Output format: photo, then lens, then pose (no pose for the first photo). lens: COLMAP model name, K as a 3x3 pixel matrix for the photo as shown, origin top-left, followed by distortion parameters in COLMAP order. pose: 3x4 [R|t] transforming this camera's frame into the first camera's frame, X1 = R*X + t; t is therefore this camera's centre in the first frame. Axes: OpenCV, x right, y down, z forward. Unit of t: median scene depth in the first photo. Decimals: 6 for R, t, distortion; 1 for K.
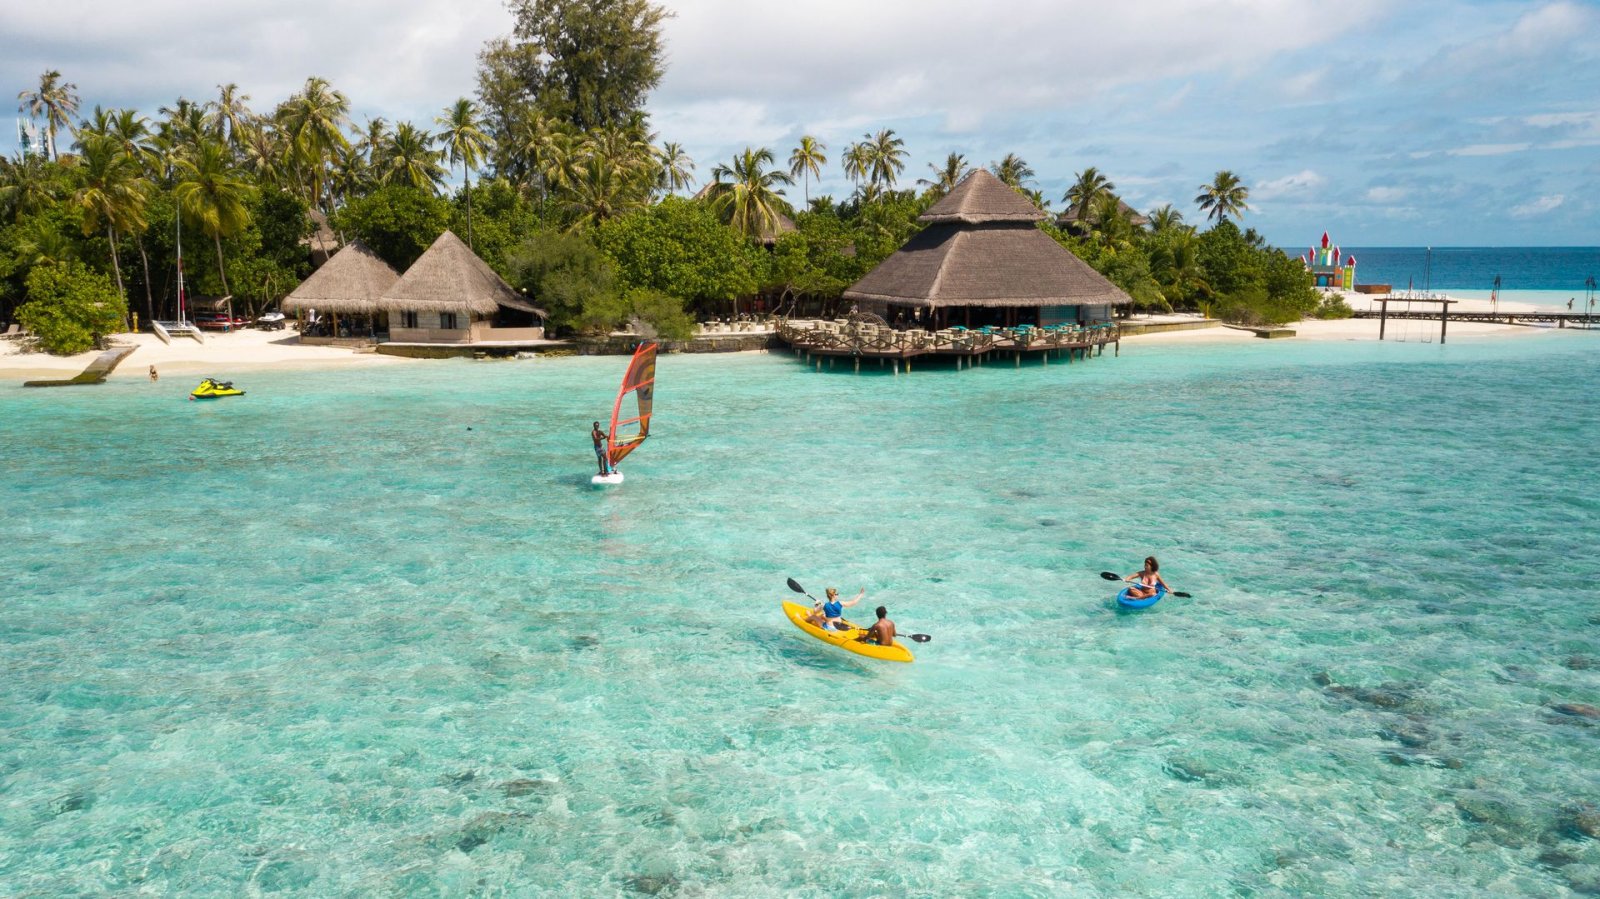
lens RADIAL K [[1273.3, 0, 802.8], [0, 1273.3, 449.3], [0, 0, 1]] dist [0.011926, 0.000064]
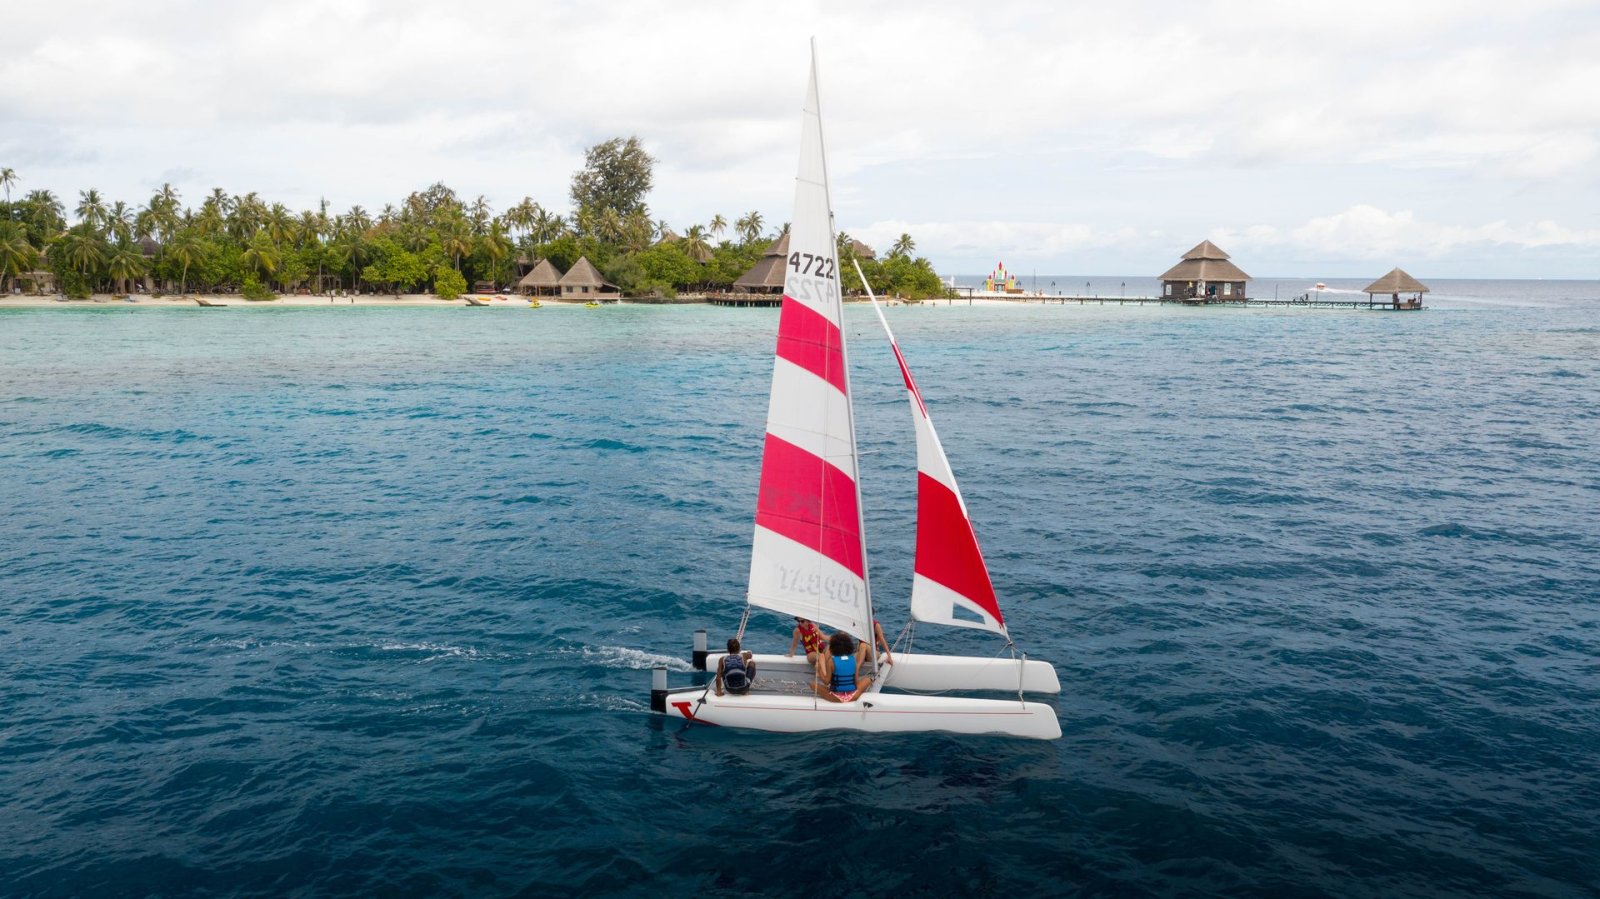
lens RADIAL K [[1273.3, 0, 799.0], [0, 1273.3, 446.9], [0, 0, 1]] dist [0.011926, 0.000064]
pose [[0.997529, 0.001448, 0.070245, -0.014925], [-0.000056, 0.999803, -0.019827, 0.250861], [-0.070259, 0.019774, 0.997333, -1.509030]]
